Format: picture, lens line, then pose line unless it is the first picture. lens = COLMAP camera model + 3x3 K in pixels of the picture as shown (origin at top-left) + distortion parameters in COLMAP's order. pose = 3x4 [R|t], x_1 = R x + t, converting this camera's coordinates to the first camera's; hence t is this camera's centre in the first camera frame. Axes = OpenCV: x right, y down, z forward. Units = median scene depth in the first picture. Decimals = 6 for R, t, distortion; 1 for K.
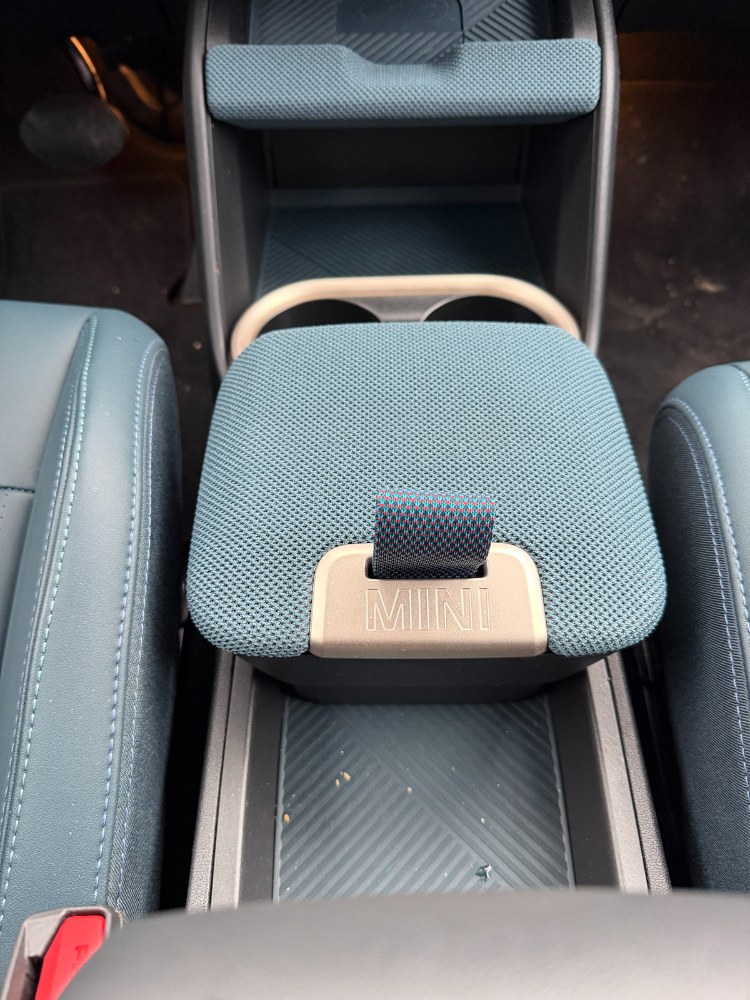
lens RADIAL K [[681.5, 0, 383.8], [0, 681.5, 502.2], [0, 0, 1]] dist [0.128791, -0.219783]
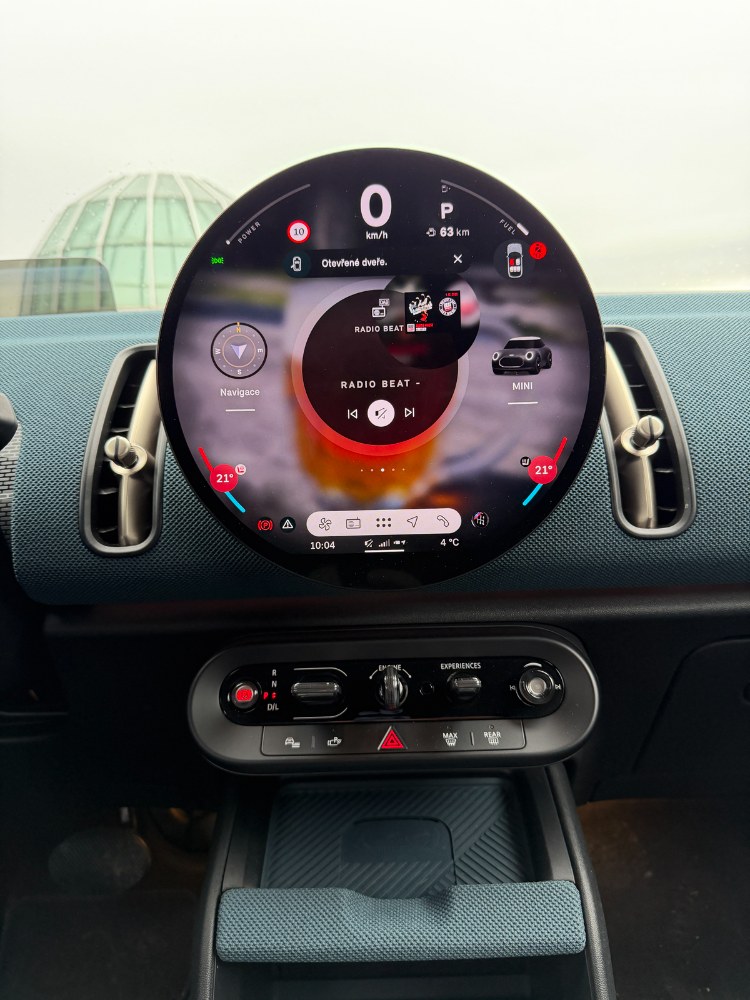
lens RADIAL K [[681.5, 0, 383.8], [0, 681.5, 502.2], [0, 0, 1]] dist [0.128791, -0.219783]
pose [[0.999561, -0.022572, -0.019177, 0.036249], [0.001230, 0.678532, -0.734570, -0.249610], [0.029593, 0.734224, 0.678262, -0.198031]]
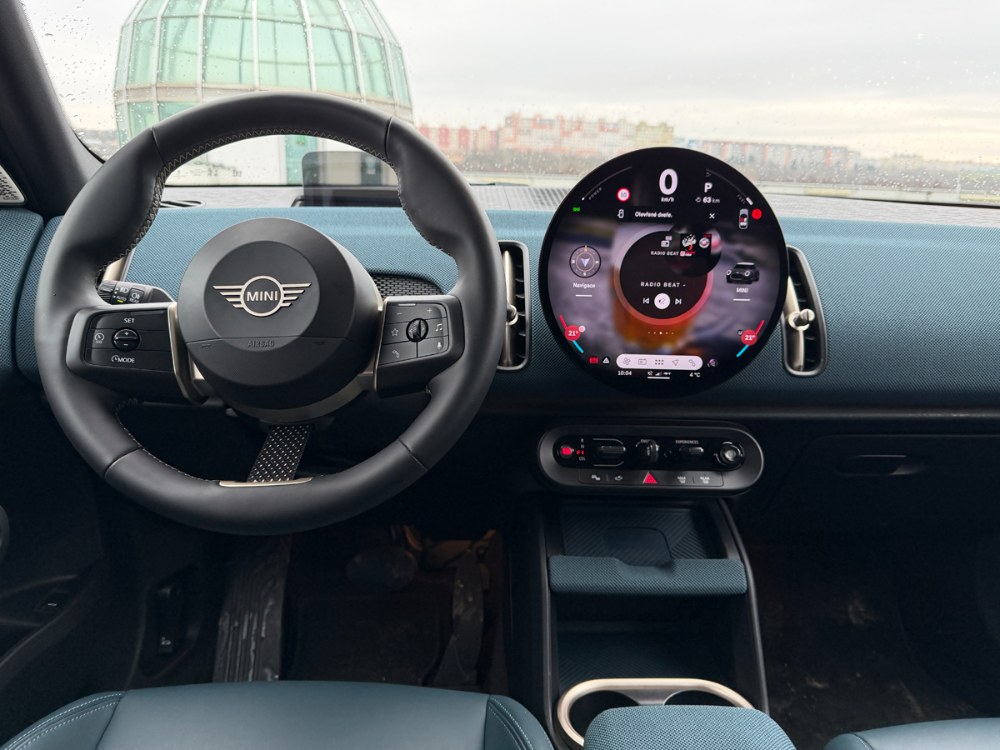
lens RADIAL K [[681.5, 0, 500.0], [0, 681.5, 375.0], [0, 0, 1]] dist [0.128791, -0.219783]
pose [[0.998992, 0.028277, 0.034860, -0.456895], [0.001311, 0.757919, -0.652347, 0.239205], [-0.044867, 0.651735, 0.757118, -0.821917]]
